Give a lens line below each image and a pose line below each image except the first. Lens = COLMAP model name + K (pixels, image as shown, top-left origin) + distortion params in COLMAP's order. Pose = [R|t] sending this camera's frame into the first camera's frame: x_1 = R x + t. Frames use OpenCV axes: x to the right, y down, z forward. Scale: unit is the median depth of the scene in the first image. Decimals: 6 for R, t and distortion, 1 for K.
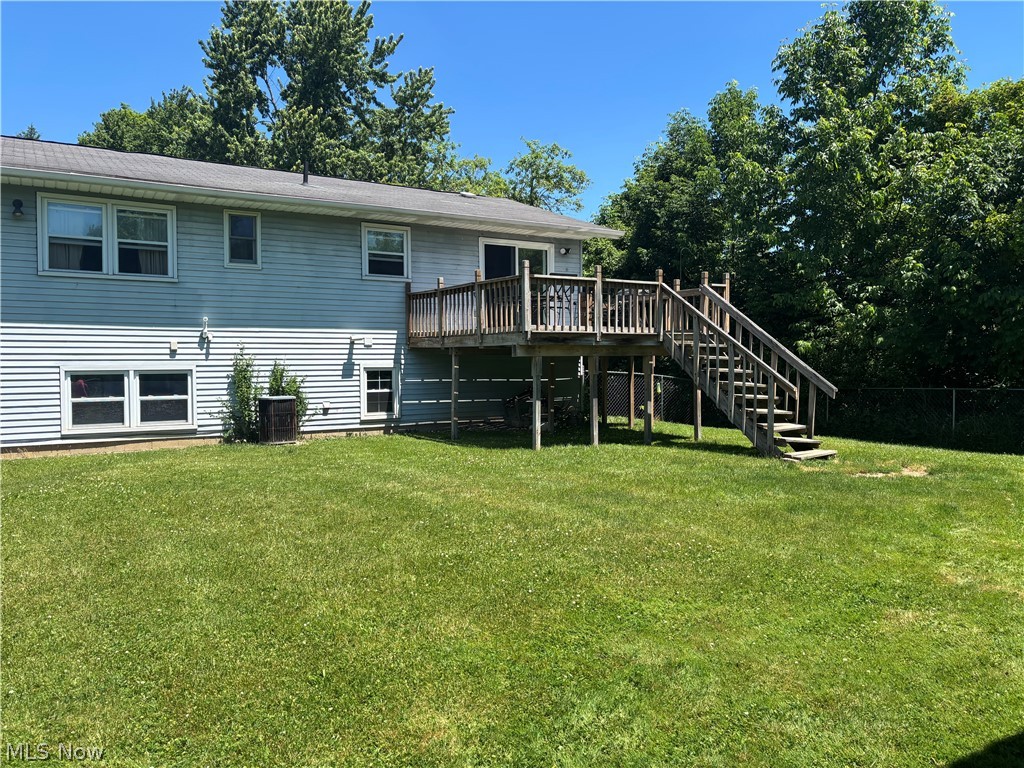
lens RADIAL K [[769.2, 0, 520.1], [0, 769.2, 374.2], [0, 0, 1]] dist [0.054715, -0.065722]
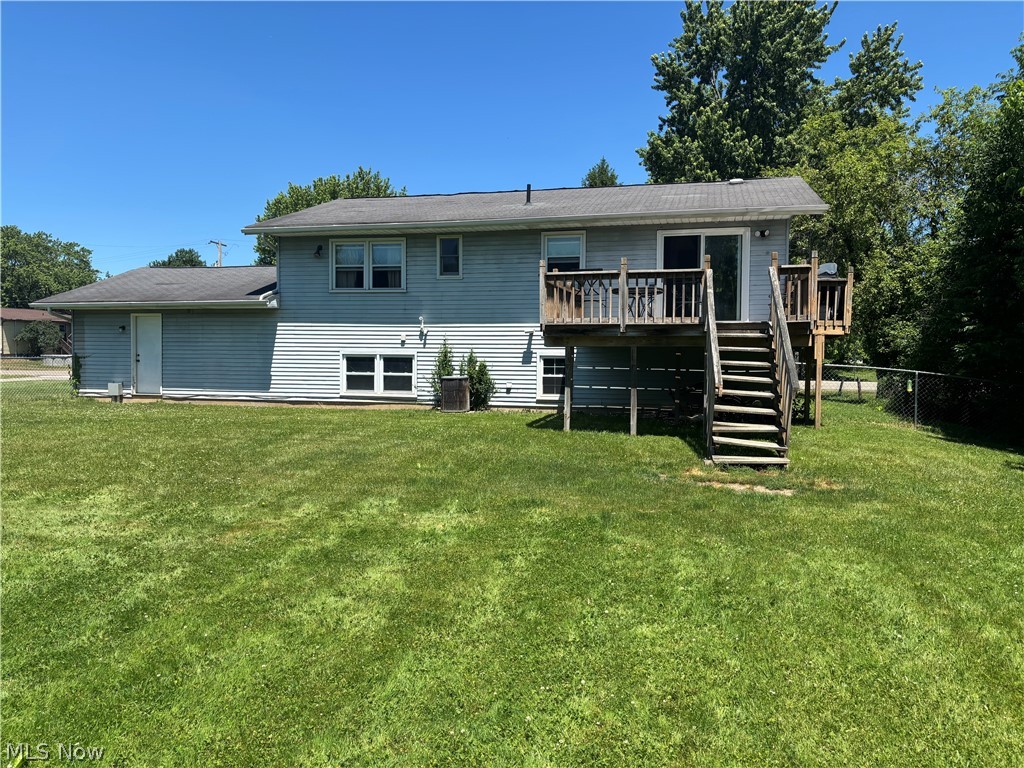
lens RADIAL K [[769.2, 0, 519.9], [0, 769.2, 391.5], [0, 0, 1]] dist [0.054715, -0.065722]
pose [[0.684285, 0.048538, -0.727597, 0.695246], [-0.022436, 0.998711, 0.045524, -0.007175], [0.728869, -0.014827, 0.684492, 0.184425]]
